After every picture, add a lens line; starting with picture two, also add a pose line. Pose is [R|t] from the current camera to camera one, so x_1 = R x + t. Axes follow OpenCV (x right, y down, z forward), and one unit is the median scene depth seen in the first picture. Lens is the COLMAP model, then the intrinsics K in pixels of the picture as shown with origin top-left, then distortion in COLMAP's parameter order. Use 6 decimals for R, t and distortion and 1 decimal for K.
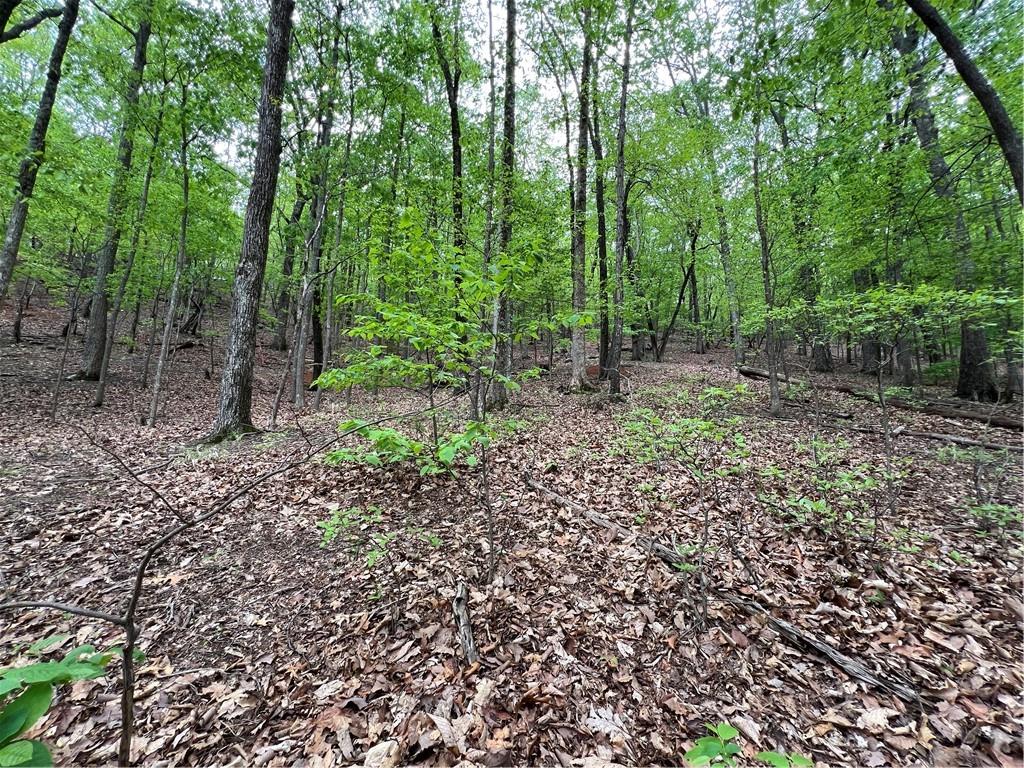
lens RADIAL K [[410.1, 0, 512.8], [0, 410.1, 385.9], [0, 0, 1]] dist [-0.002059, 0.000464]
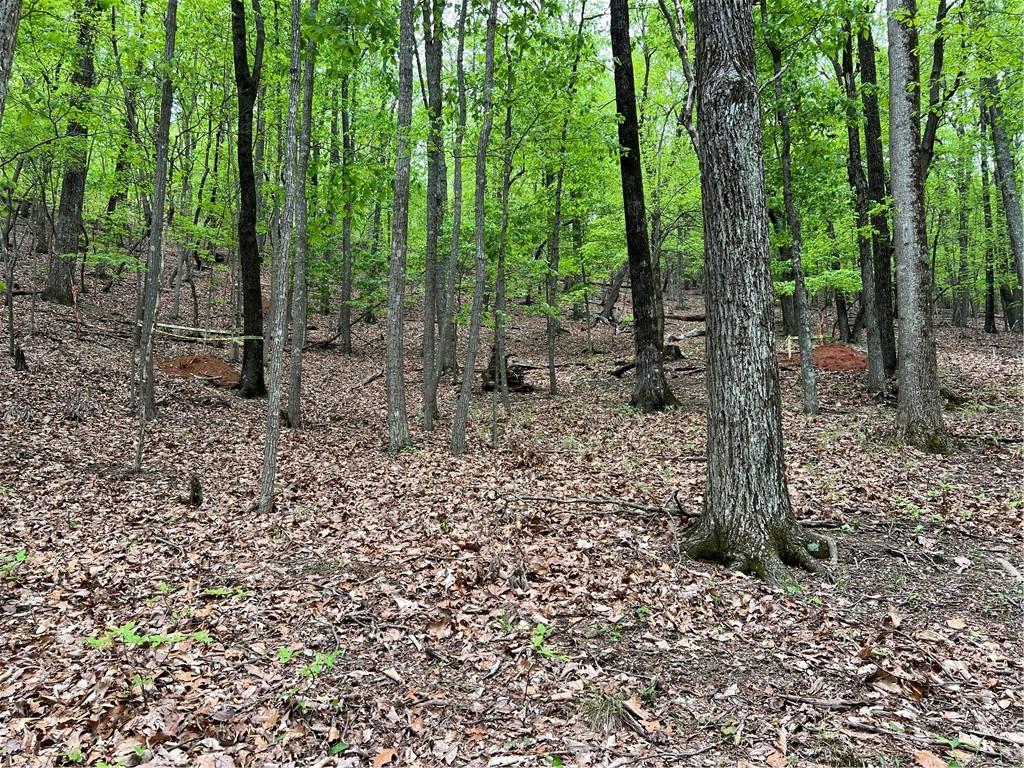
lens RADIAL K [[768.3, 0, 506.4], [0, 768.3, 388.6], [0, 0, 1]] dist [0.056627, -0.063669]
pose [[0.987172, 0.006533, 0.159527, -1.847325], [-0.007759, 0.999945, 0.007061, -0.033314], [-0.159472, -0.008208, 0.987168, 0.652702]]
